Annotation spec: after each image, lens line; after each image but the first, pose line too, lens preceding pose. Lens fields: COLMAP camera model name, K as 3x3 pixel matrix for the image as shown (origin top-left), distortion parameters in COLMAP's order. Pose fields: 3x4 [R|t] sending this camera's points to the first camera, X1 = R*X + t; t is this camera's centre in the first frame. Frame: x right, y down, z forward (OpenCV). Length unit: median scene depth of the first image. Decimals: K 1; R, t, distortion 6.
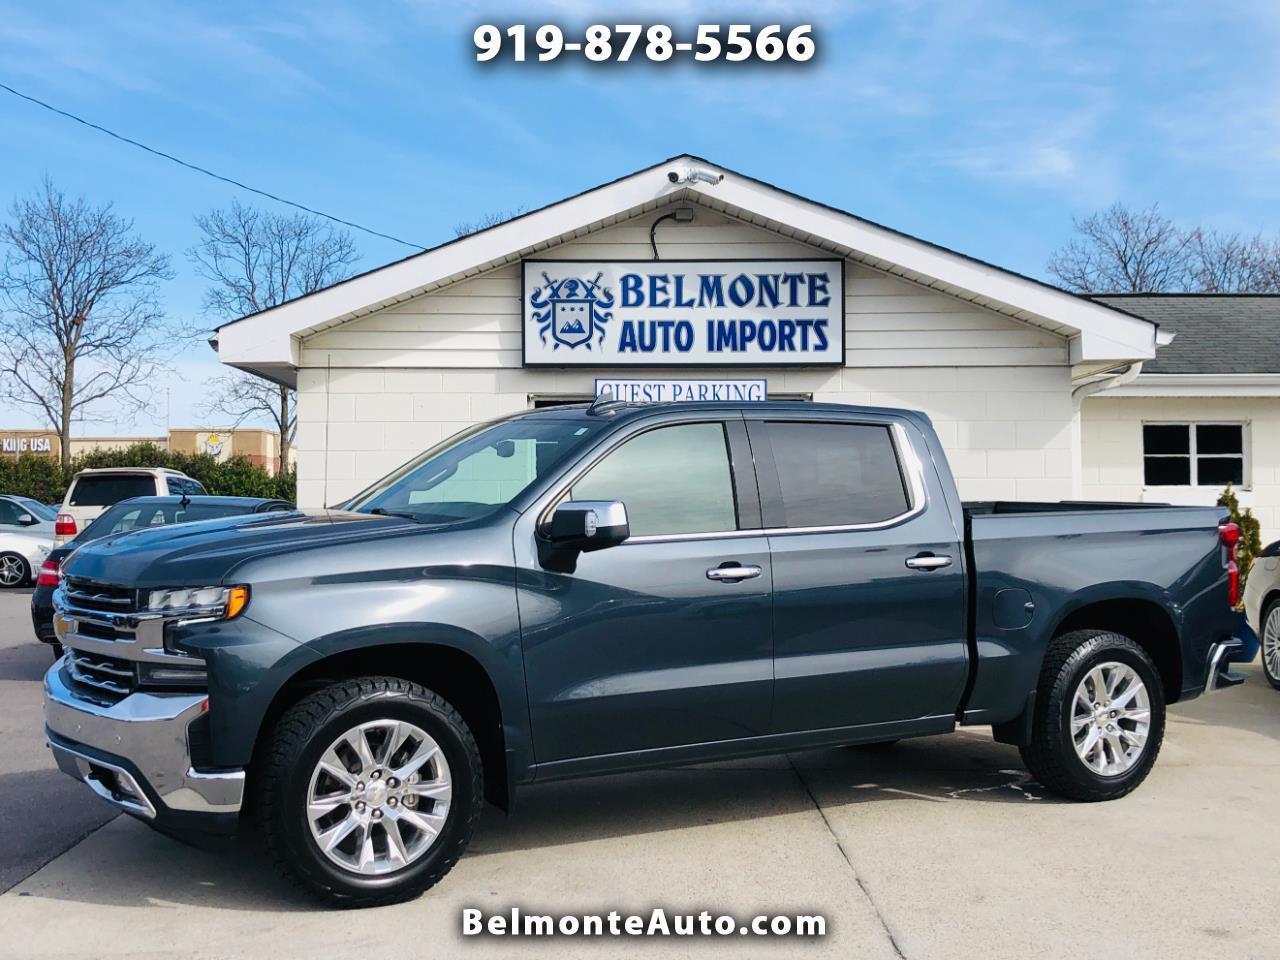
lens RADIAL K [[1573.5, 0, 640.0], [0, 1573.5, 480.0], [0, 0, 1]] dist [0.201066, -0.620320]
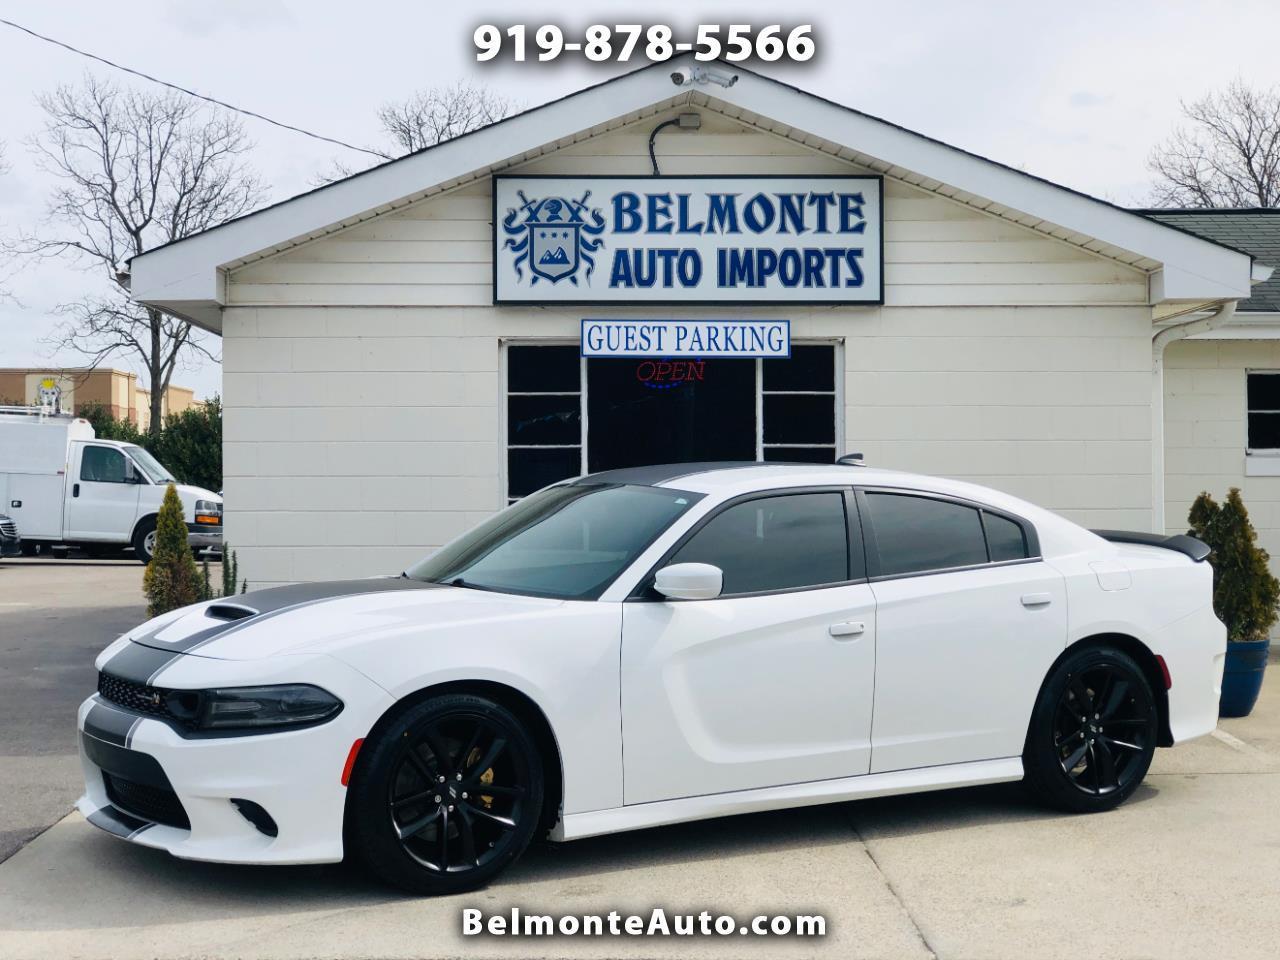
lens RADIAL K [[2145.2, 0, 640.0], [0, 2145.2, 480.0], [0, 0, 1]] dist [-0.061210, 0.679364]
pose [[0.999923, 0.000618, 0.012428, -0.011906], [-0.000867, 0.999799, 0.020029, -0.002784], [-0.012413, -0.020038, 0.999722, -0.123159]]
